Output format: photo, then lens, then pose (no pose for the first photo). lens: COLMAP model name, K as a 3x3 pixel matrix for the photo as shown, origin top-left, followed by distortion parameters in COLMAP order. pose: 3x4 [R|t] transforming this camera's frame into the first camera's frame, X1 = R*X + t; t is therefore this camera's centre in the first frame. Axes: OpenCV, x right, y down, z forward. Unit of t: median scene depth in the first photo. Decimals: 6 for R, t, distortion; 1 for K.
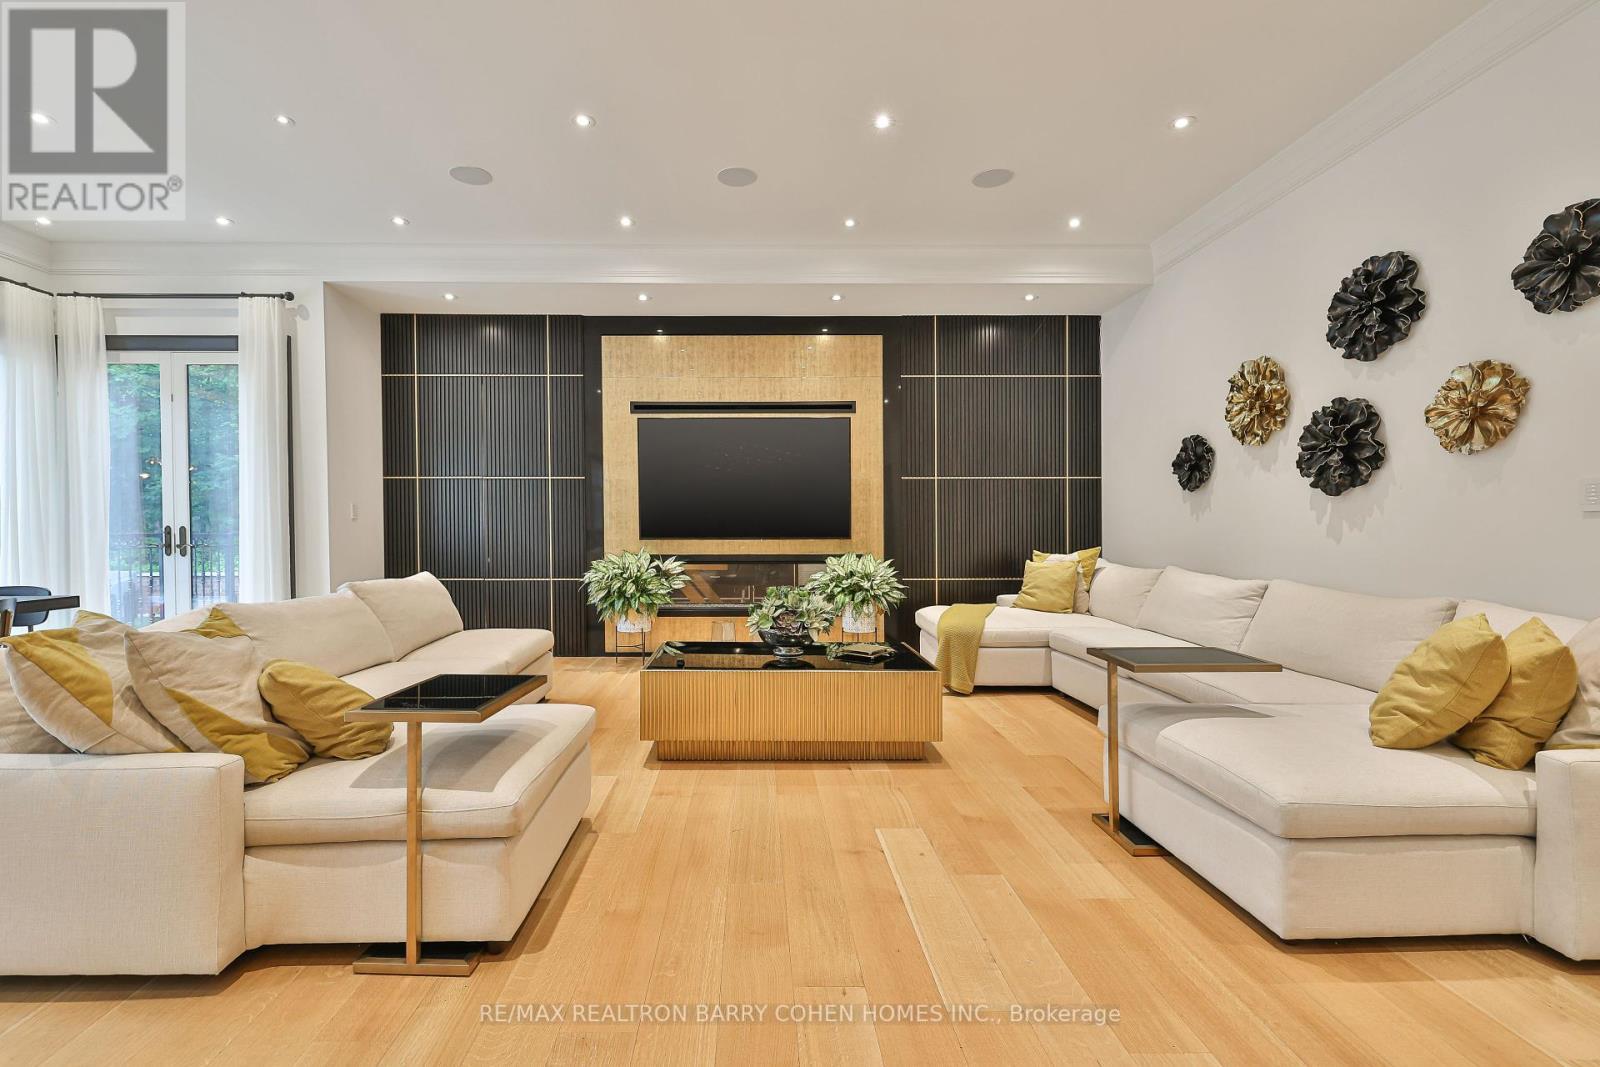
lens RADIAL K [[862.3, 0, 794.3], [0, 862.3, 538.0], [0, 0, 1]] dist [0.001747, -0.001960]
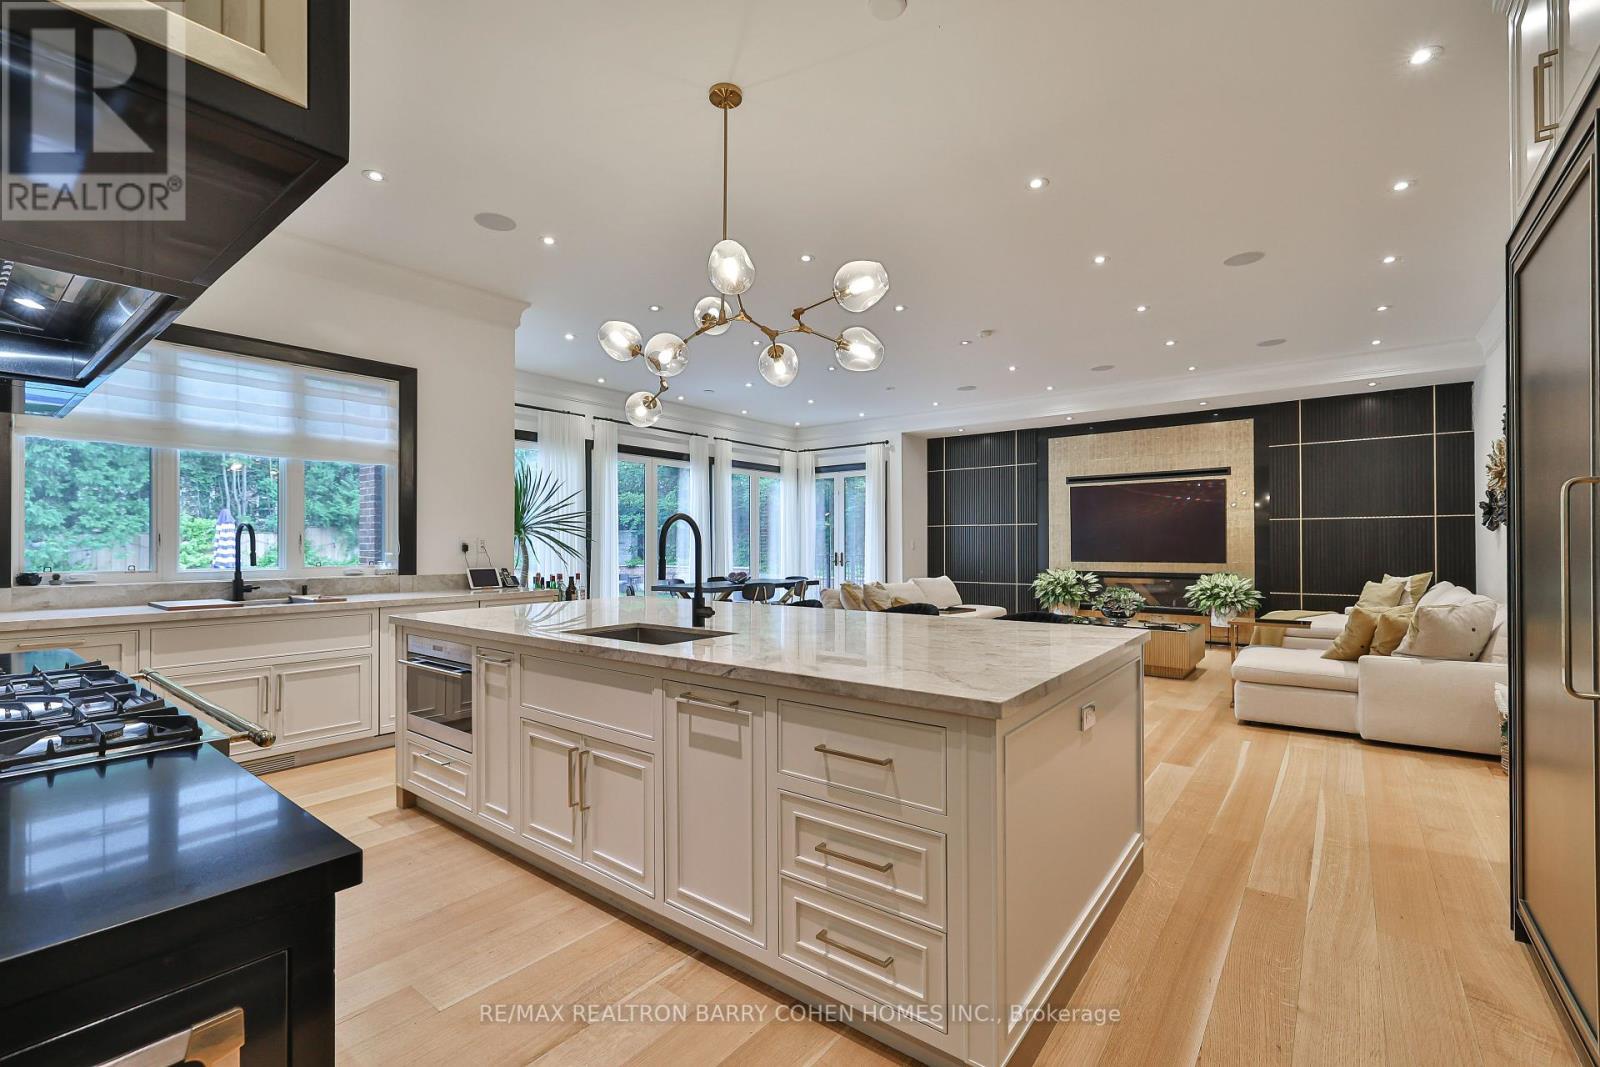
lens RADIAL K [[862.3, 0, 794.3], [0, 862.3, 538.0], [0, 0, 1]] dist [0.001747, -0.001960]
pose [[0.824231, -0.000570, -0.566254, 0.330041], [-0.012038, 0.999756, -0.018528, -0.006351], [0.566126, 0.022088, 0.824023, -0.675536]]
